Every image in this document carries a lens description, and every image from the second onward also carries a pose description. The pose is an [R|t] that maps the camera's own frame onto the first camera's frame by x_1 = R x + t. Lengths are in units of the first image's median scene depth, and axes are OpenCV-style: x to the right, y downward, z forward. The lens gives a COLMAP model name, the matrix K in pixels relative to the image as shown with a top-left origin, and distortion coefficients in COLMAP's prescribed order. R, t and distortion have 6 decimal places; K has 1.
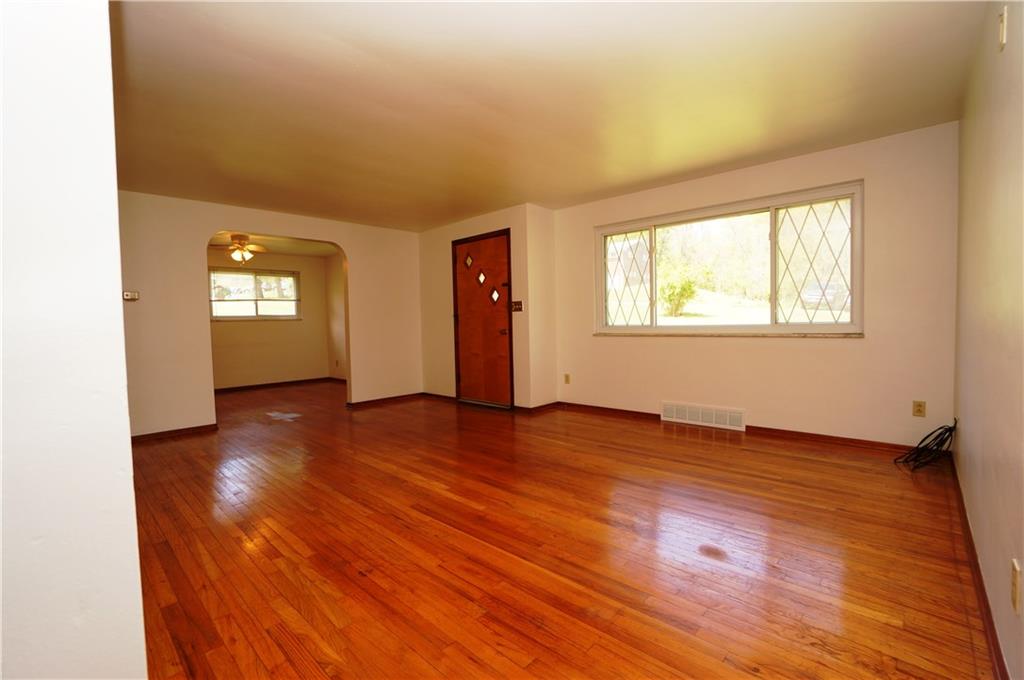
lens RADIAL K [[449.1, 0, 512.0], [0, 449.1, 340.0], [0, 0, 1]] dist [-0.071793, 0.025823]
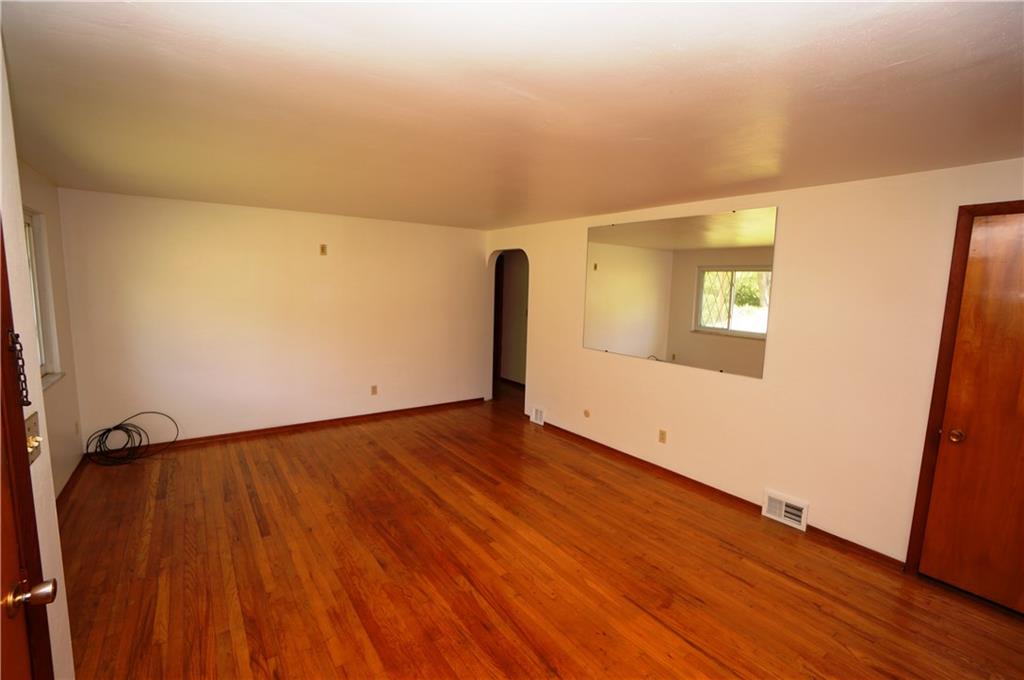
lens RADIAL K [[449.1, 0, 512.0], [0, 449.1, 340.0], [0, 0, 1]] dist [-0.071793, 0.025823]
pose [[-0.983773, -0.023432, 0.177878, -0.432676], [0.004821, 0.987624, 0.156764, -0.266112], [-0.179350, 0.155077, -0.971486, 1.967481]]
